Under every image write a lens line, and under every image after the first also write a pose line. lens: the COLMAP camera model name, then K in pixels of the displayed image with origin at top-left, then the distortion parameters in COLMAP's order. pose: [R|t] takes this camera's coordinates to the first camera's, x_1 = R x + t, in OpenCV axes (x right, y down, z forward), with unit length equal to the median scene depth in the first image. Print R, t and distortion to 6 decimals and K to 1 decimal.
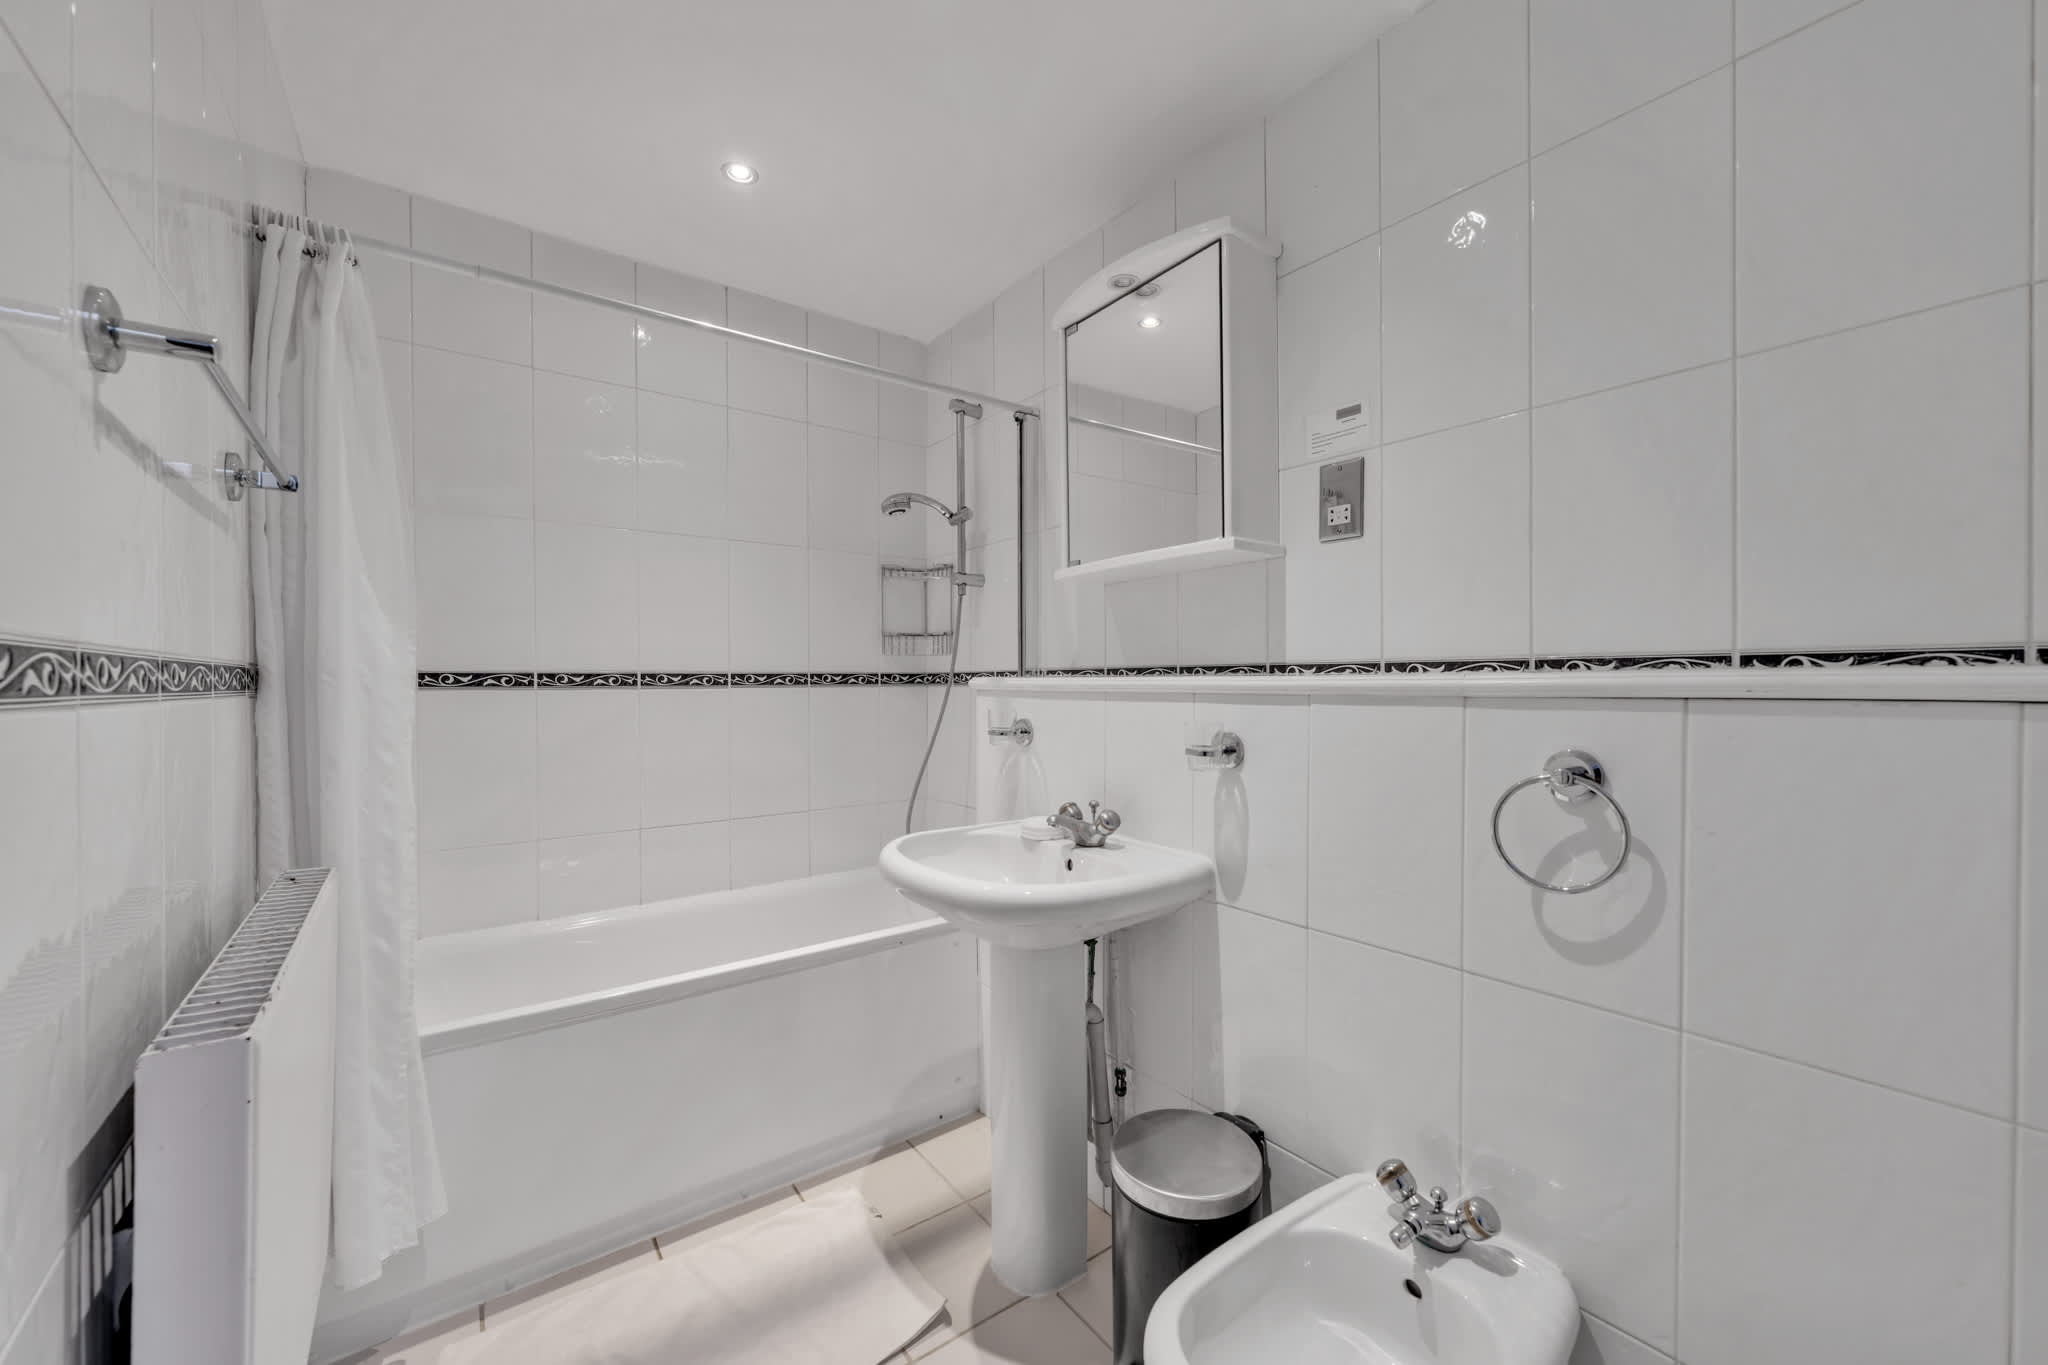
lens RADIAL K [[791.7, 0, 1021.2], [0, 791.7, 698.1], [0, 0, 1]] dist [0.002175, 0.000057]
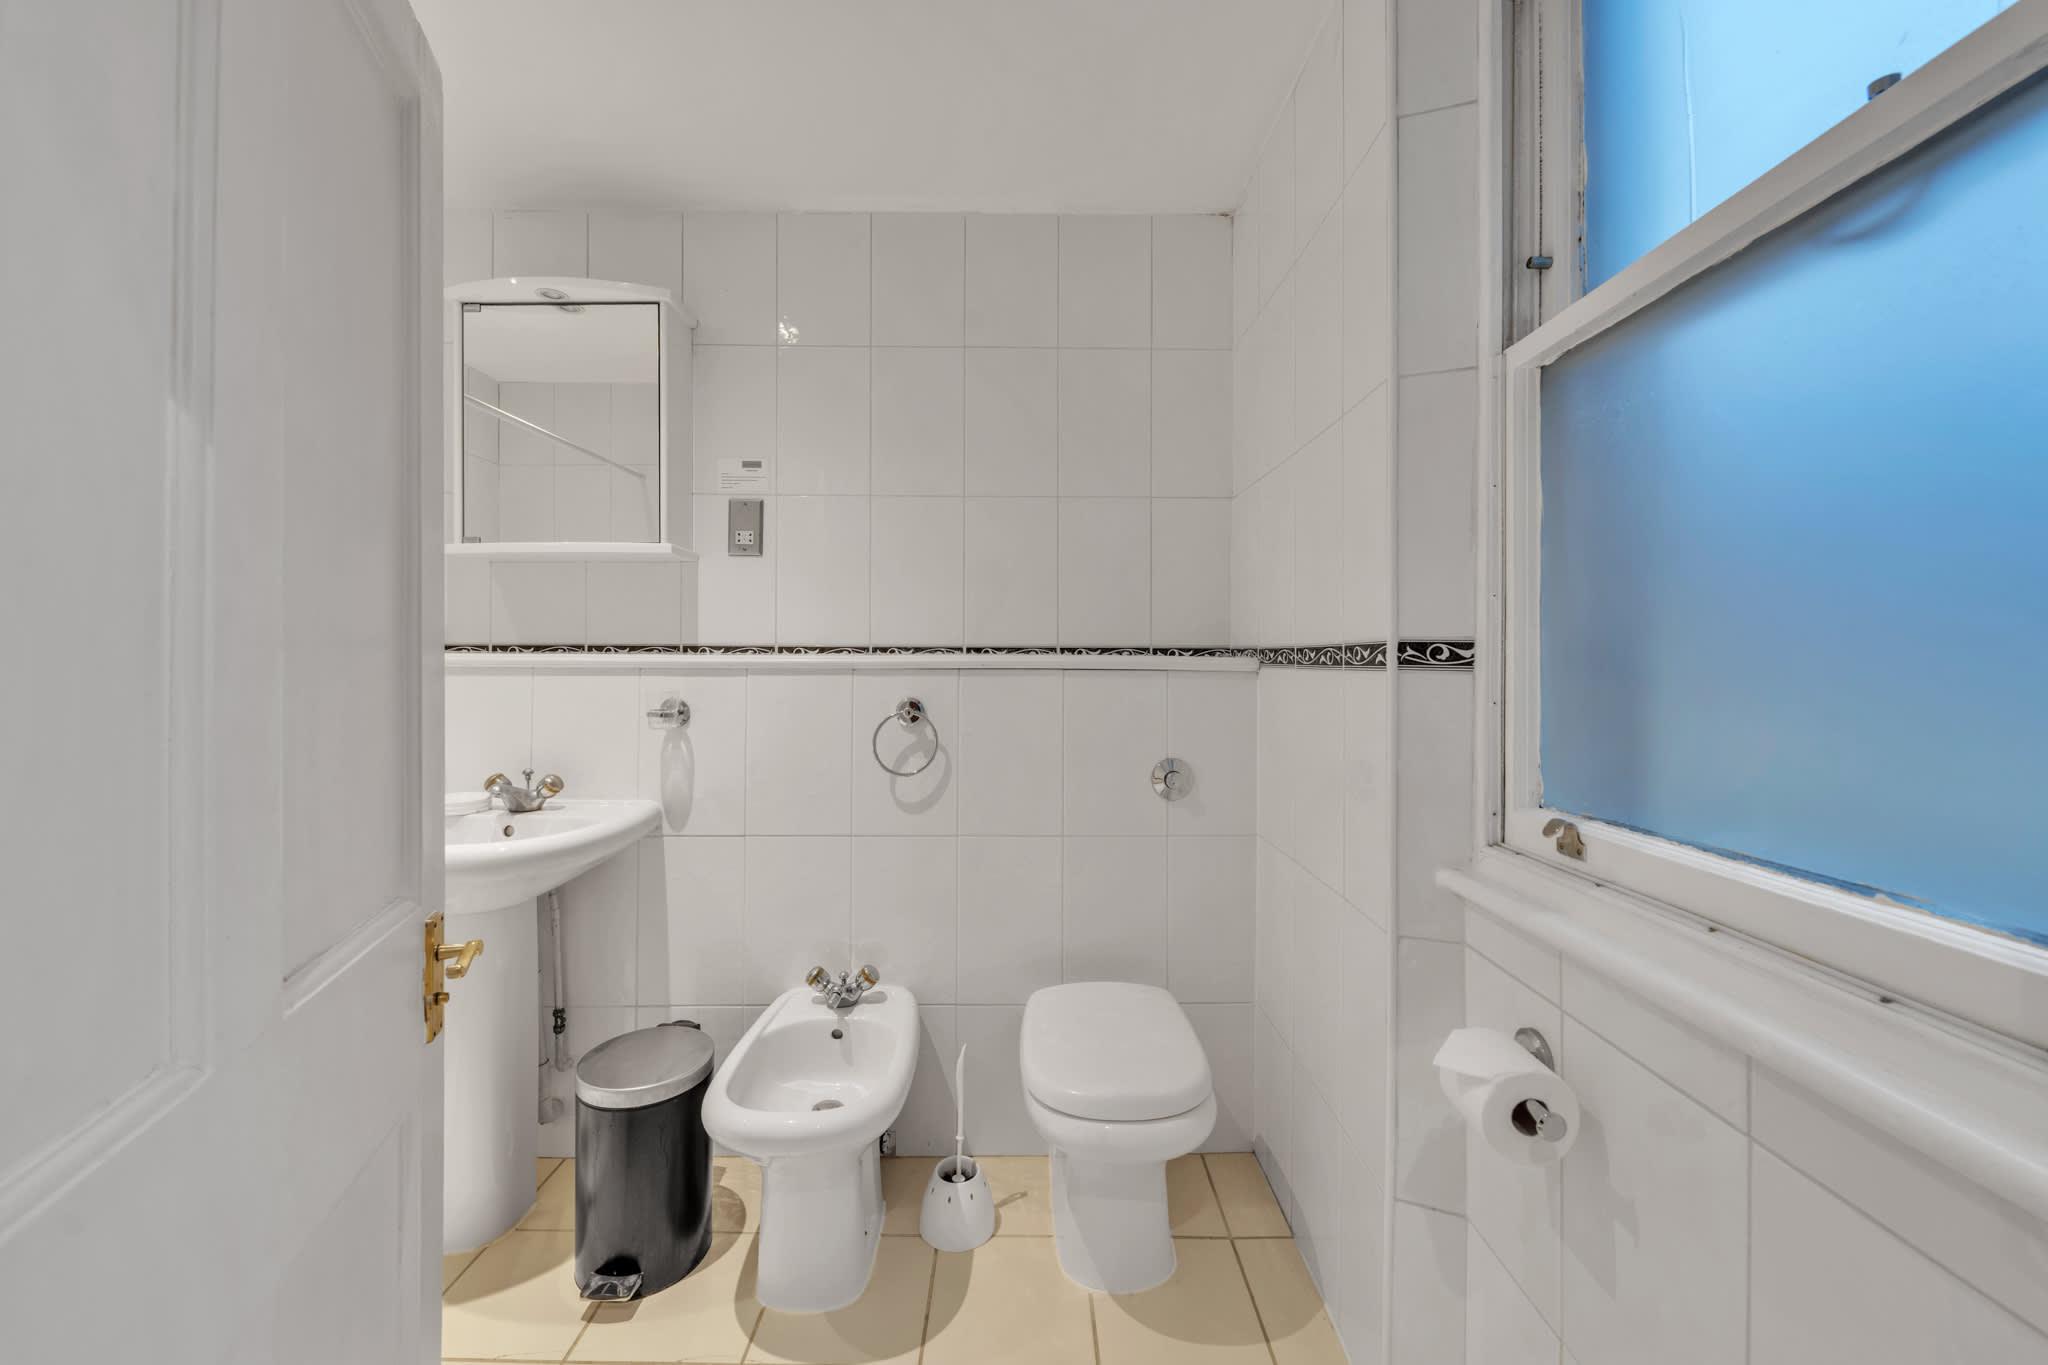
lens RADIAL K [[712.4, 0, 1017.6], [0, 712.4, 682.9], [0, 0, 1]] dist [0.000590, -0.000024]
pose [[0.606572, -0.016553, 0.794856, -0.303532], [0.010760, 0.999863, 0.012612, 0.009509], [-0.794956, 0.000903, 0.606667, -0.124886]]
